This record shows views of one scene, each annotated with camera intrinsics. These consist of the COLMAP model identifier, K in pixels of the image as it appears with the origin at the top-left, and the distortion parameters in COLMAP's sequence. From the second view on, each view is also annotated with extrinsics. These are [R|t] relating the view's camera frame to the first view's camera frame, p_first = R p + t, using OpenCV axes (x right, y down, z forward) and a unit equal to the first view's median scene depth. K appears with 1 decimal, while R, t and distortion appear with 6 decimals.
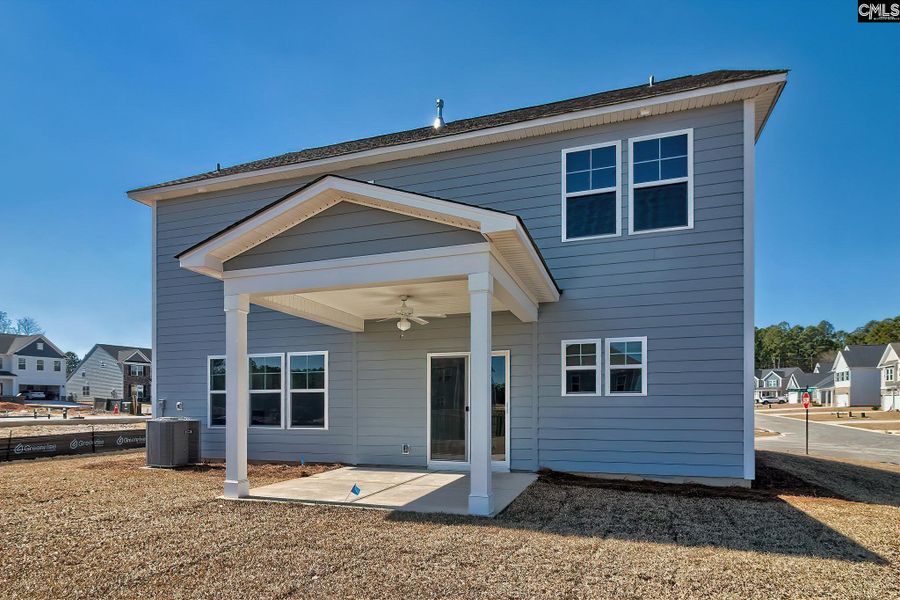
lens RADIAL K [[431.6, 0, 473.7], [0, 431.6, 288.5], [0, 0, 1]] dist [-0.030778, 0.014150]
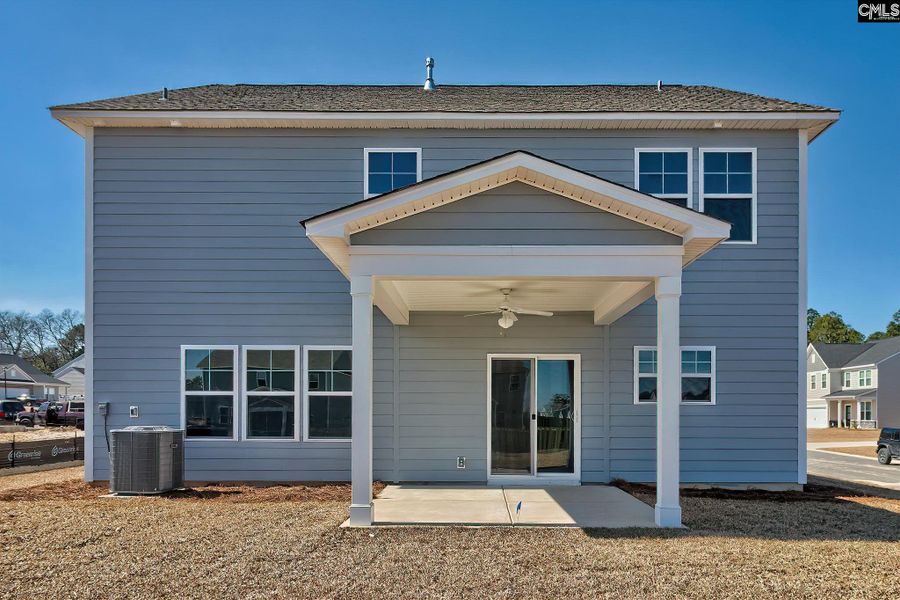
lens RADIAL K [[494.8, 0, 490.1], [0, 494.8, 275.2], [0, 0, 1]] dist [-0.023153, 0.004082]
pose [[0.959037, 0.082496, 0.271004, -0.411147], [-0.080708, 0.996580, -0.017757, 0.007897], [-0.271542, -0.004843, 0.962414, 0.023935]]
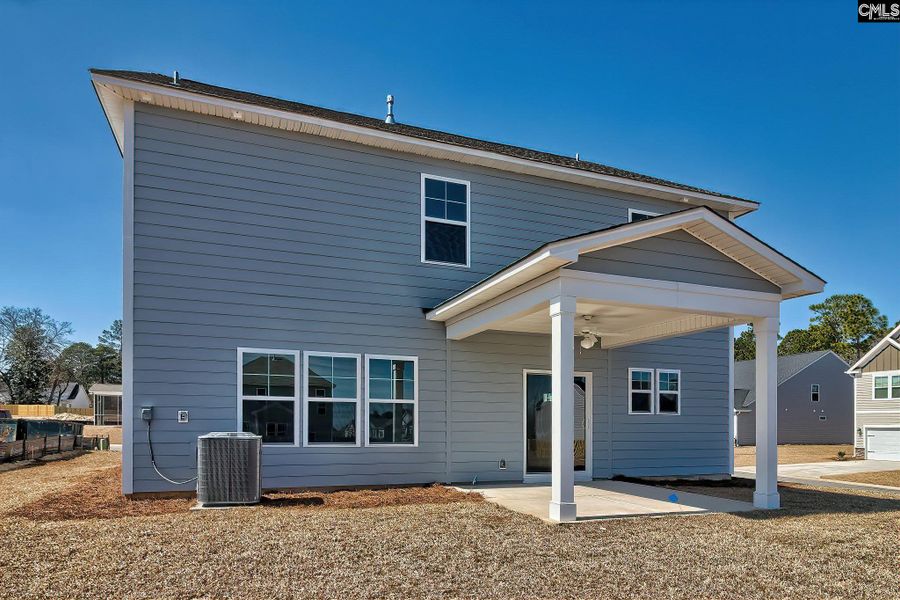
lens RADIAL K [[431.6, 0, 453.0], [0, 431.6, 301.6], [0, 0, 1]] dist [-0.030778, 0.014150]
pose [[0.841179, 0.157668, 0.517260, -0.840903], [-0.156725, 0.986577, -0.045852, 0.069079], [-0.517547, -0.042498, 0.854599, 0.233686]]
